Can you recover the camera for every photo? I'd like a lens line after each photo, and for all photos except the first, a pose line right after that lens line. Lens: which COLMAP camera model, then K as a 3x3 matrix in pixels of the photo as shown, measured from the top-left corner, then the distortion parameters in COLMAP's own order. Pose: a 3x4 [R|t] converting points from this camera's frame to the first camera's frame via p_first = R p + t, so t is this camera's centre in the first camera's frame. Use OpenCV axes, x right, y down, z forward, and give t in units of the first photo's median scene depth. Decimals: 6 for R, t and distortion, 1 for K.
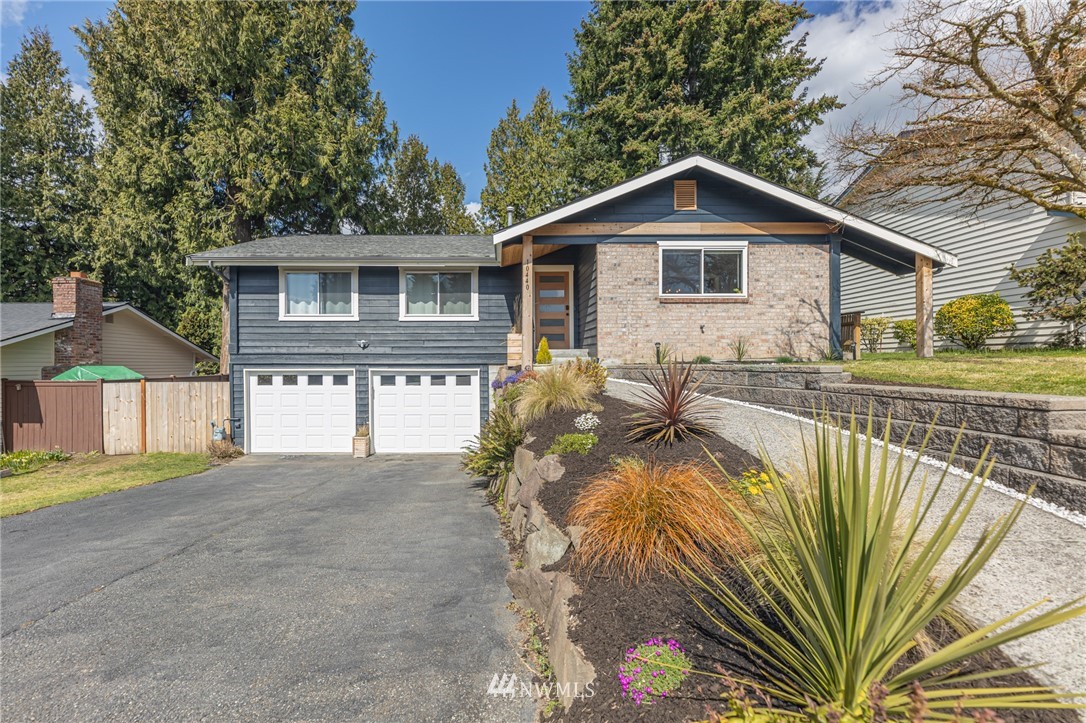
lens RADIAL K [[467.0, 0, 538.8], [0, 467.0, 361.3], [0, 0, 1]] dist [-0.001515, -0.000254]
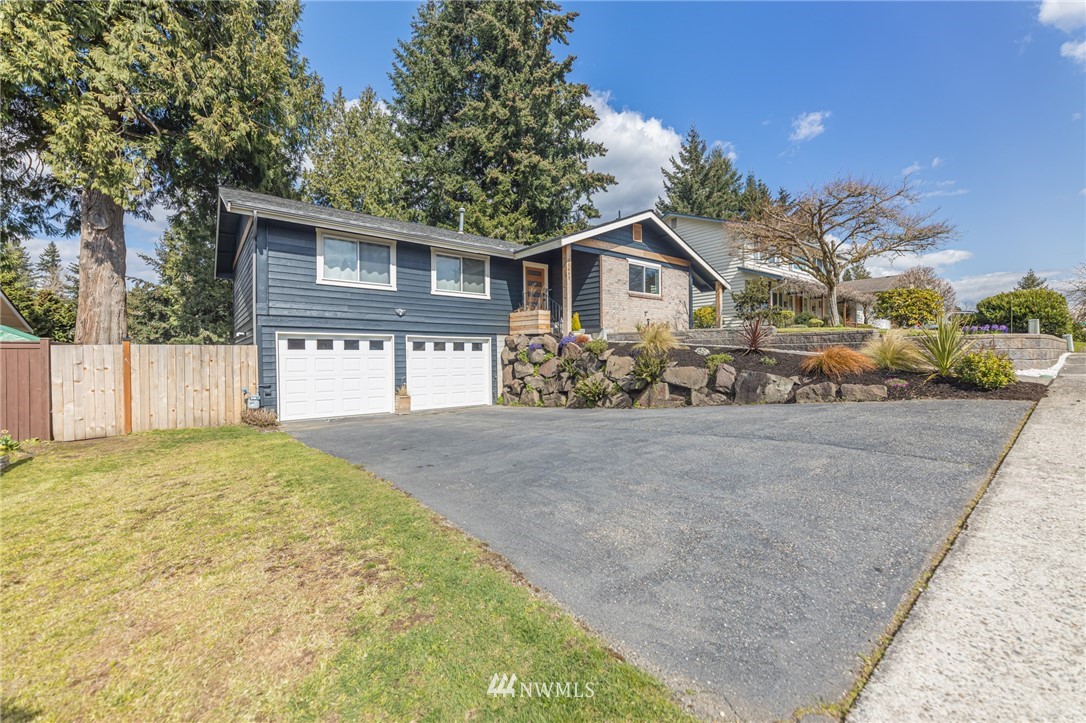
lens RADIAL K [[432.7, 0, 539.3], [0, 432.7, 358.9], [0, 0, 1]] dist [-0.003249, 0.000232]
pose [[0.791778, -0.006400, 0.610776, -0.751350], [0.007380, 0.999972, 0.000911, 0.075021], [-0.610765, 0.003786, 0.791803, -0.004665]]
